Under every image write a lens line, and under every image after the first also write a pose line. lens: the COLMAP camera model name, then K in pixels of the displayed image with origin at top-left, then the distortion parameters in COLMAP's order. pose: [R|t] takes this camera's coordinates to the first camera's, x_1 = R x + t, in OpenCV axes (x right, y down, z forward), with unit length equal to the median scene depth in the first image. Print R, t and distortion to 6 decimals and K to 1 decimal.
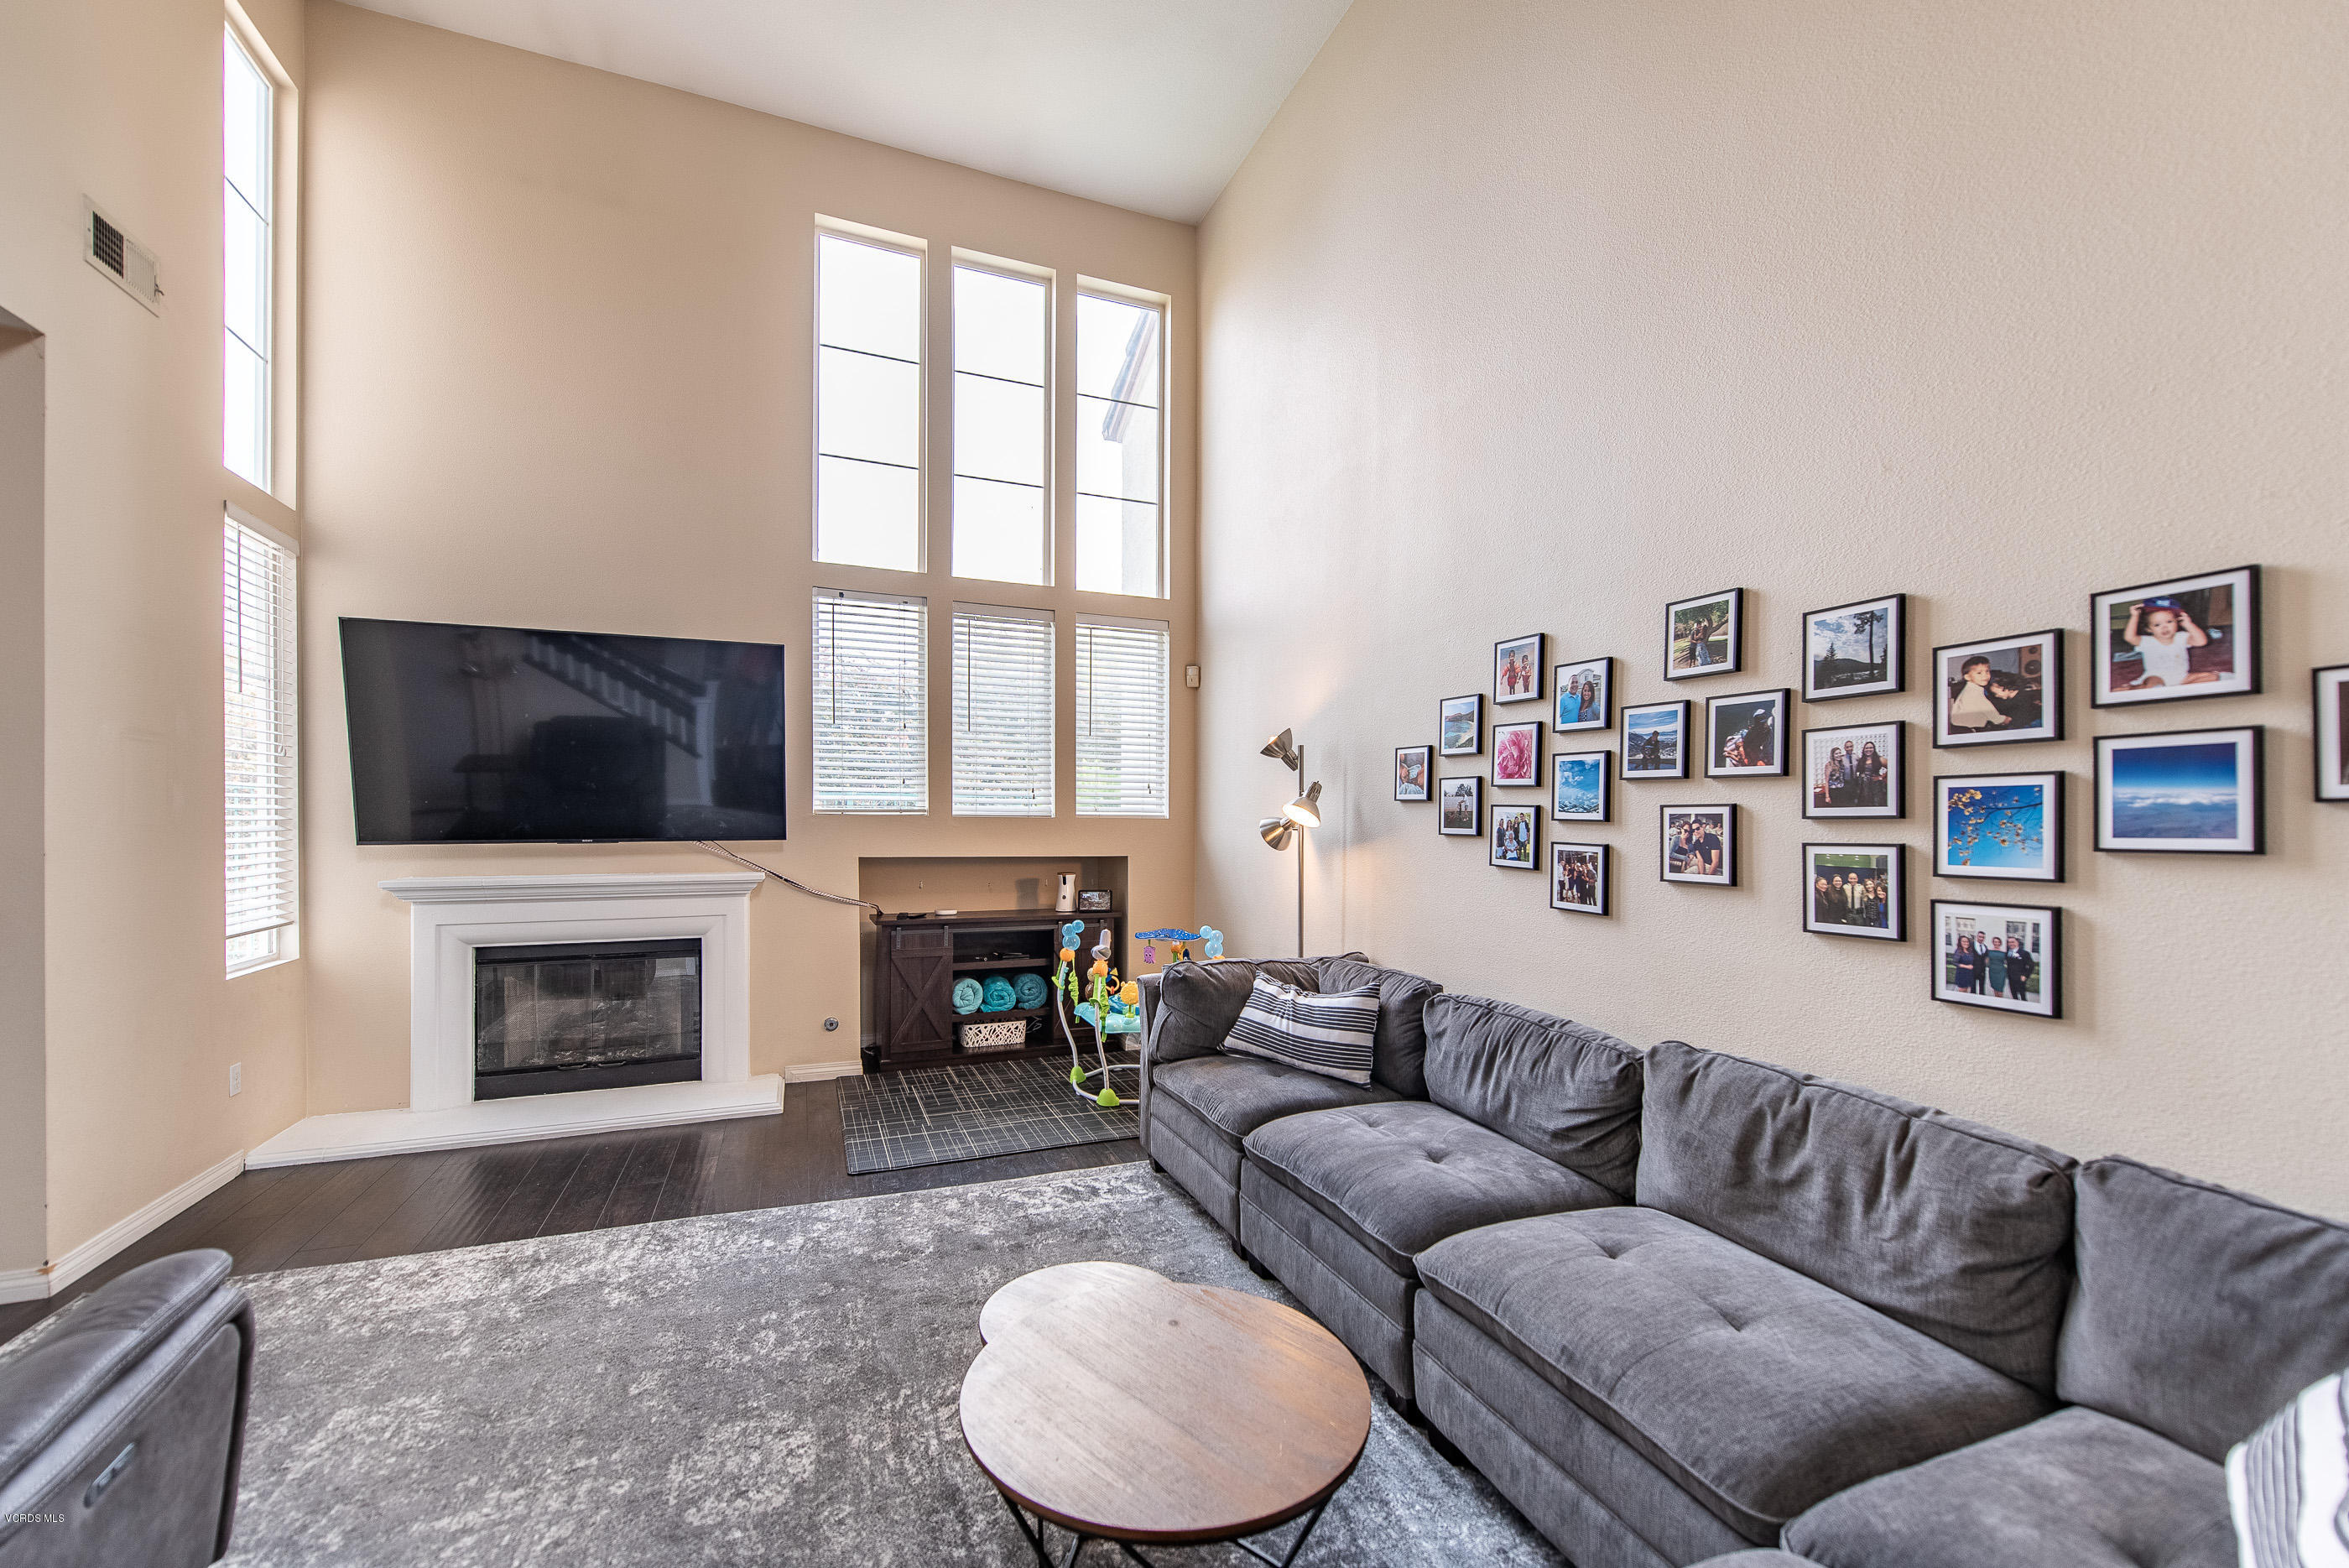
lens RADIAL K [[924.0, 0, 1184.4], [0, 924.0, 823.4], [0, 0, 1]] dist [0.003132, -0.002610]
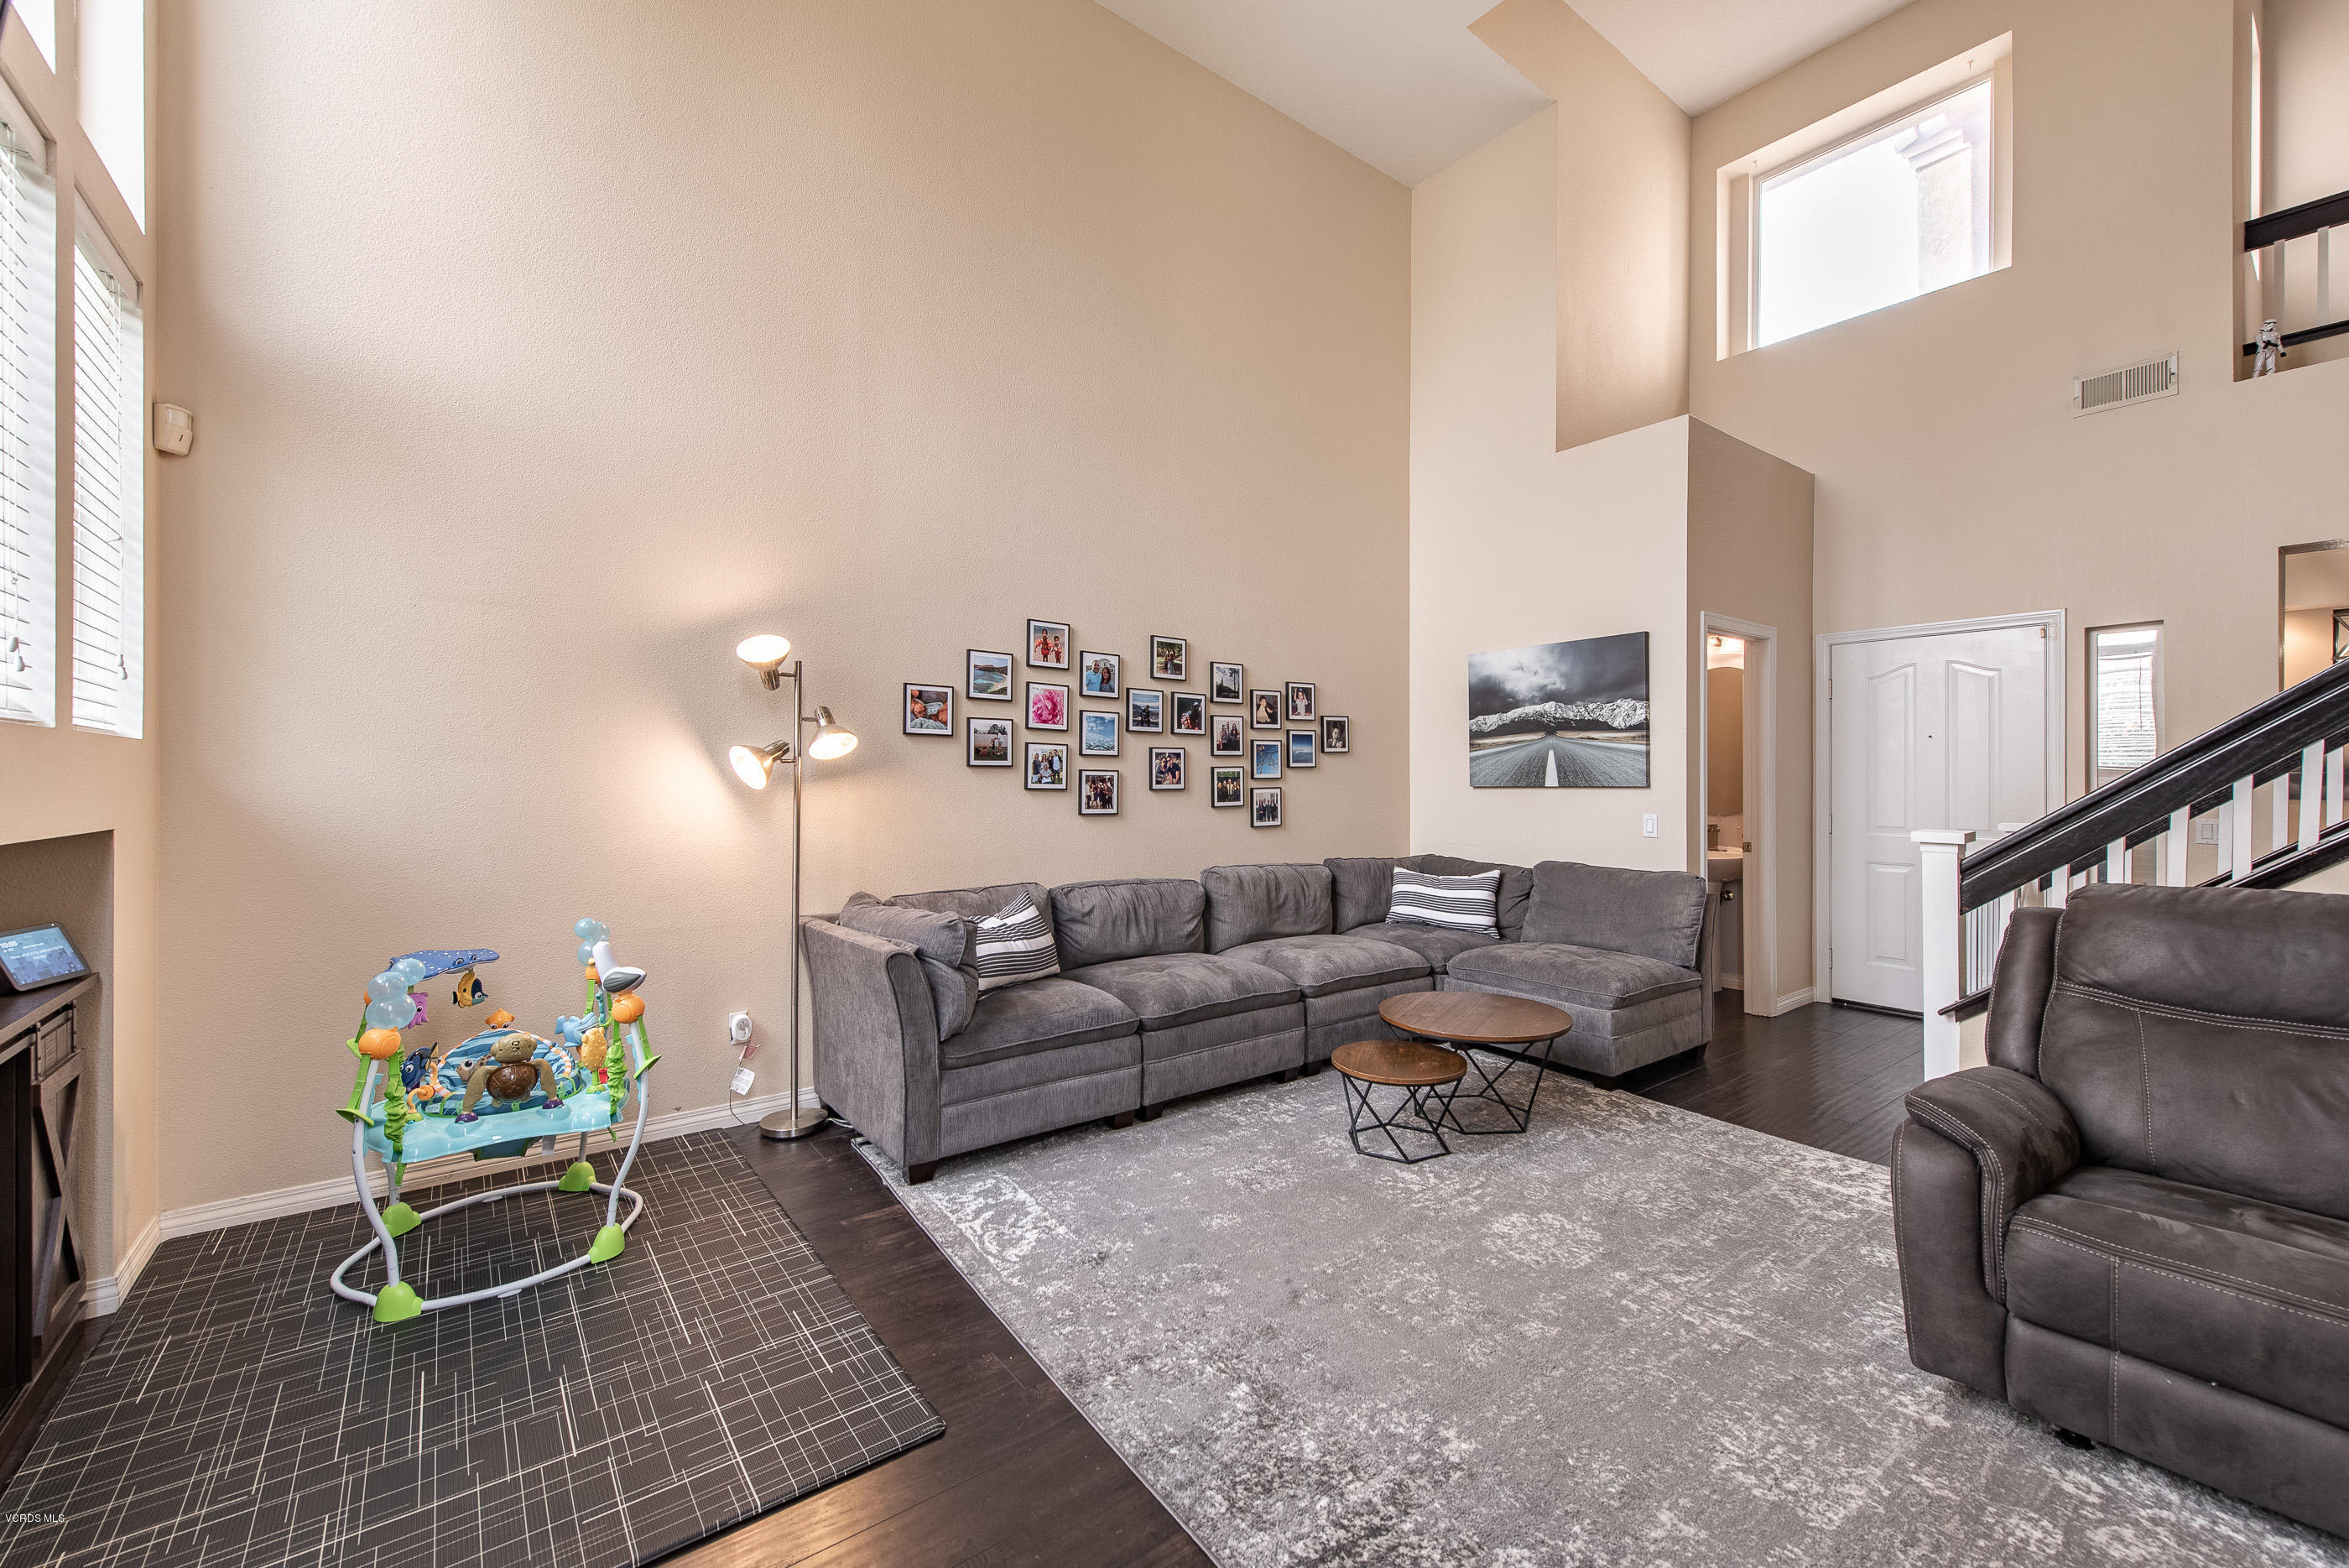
lens RADIAL K [[924.0, 0, 1183.3], [0, 924.0, 777.9], [0, 0, 1]] dist [0.003132, -0.002610]
pose [[-0.249190, -0.011333, 0.968388, -1.298553], [0.001631, 0.999925, 0.012122, 0.018834], [-0.968453, 0.004600, -0.249153, 1.466293]]
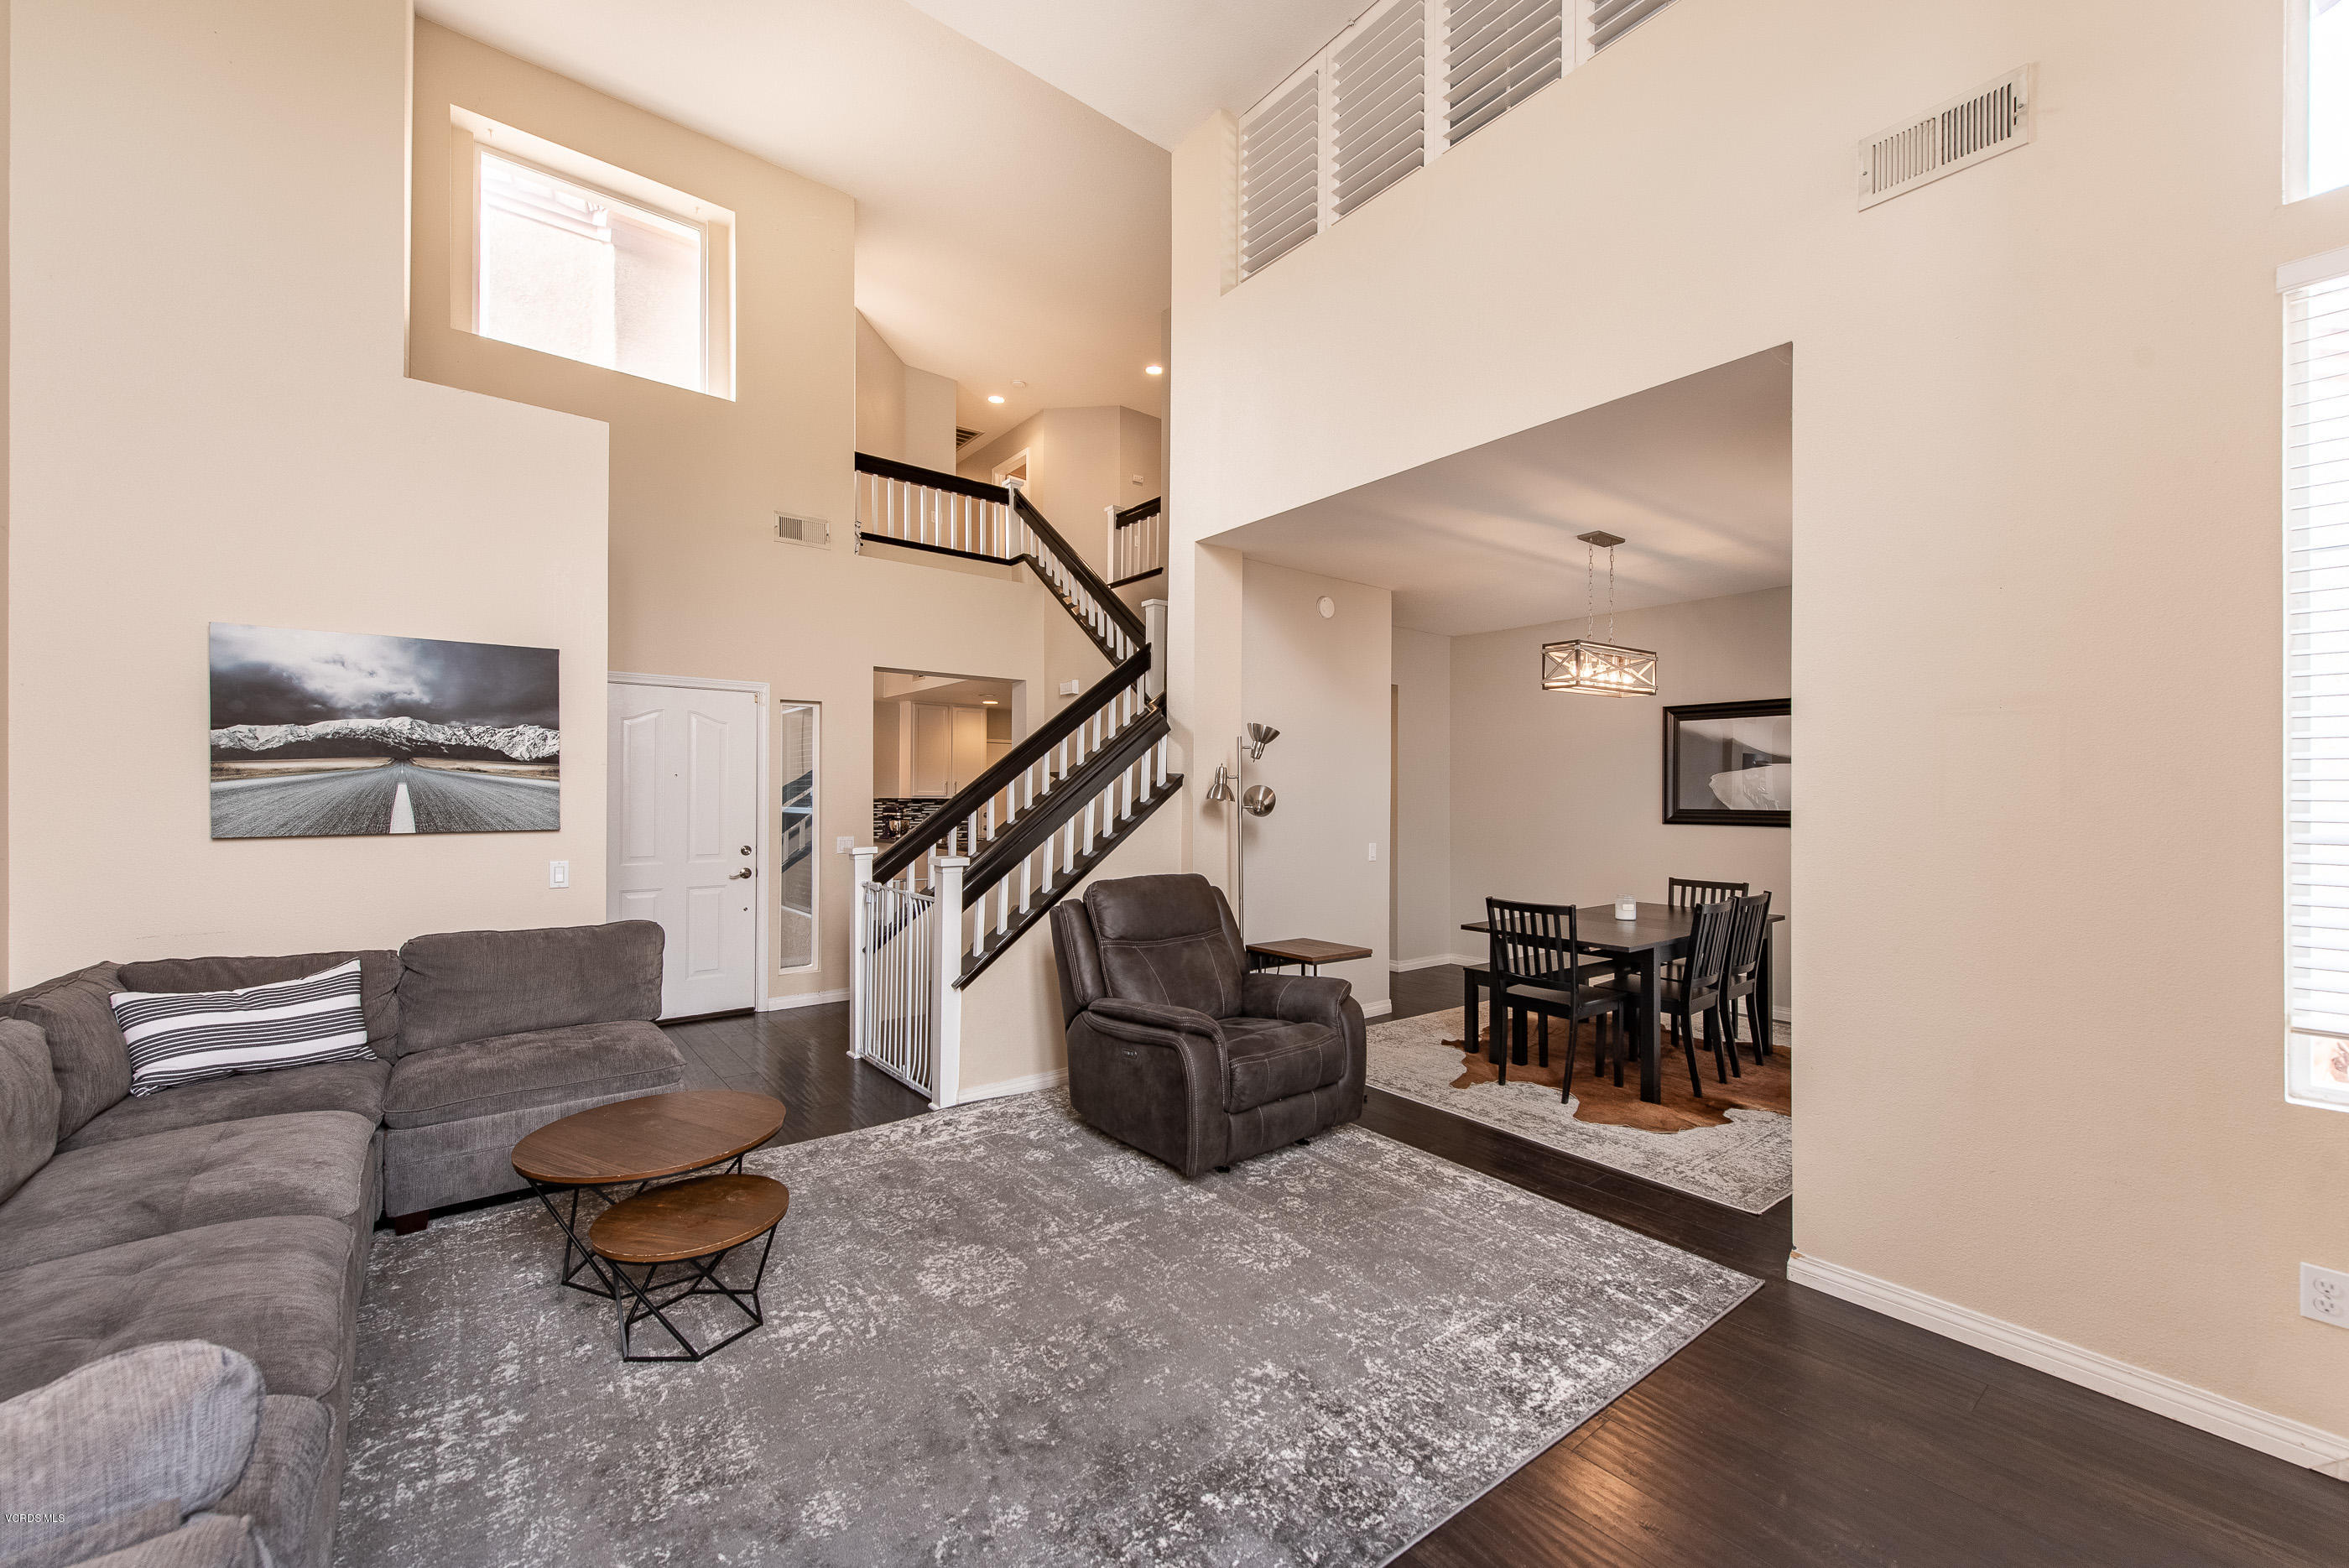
lens RADIAL K [[924.0, 0, 1165.1], [0, 924.0, 789.3], [0, 0, 1]] dist [0.003132, -0.002610]
pose [[-0.964739, -0.012933, -0.262892, -0.309686], [-0.012965, 0.999915, -0.001613, -0.020418], [0.262890, 0.001852, -0.964824, 1.933017]]
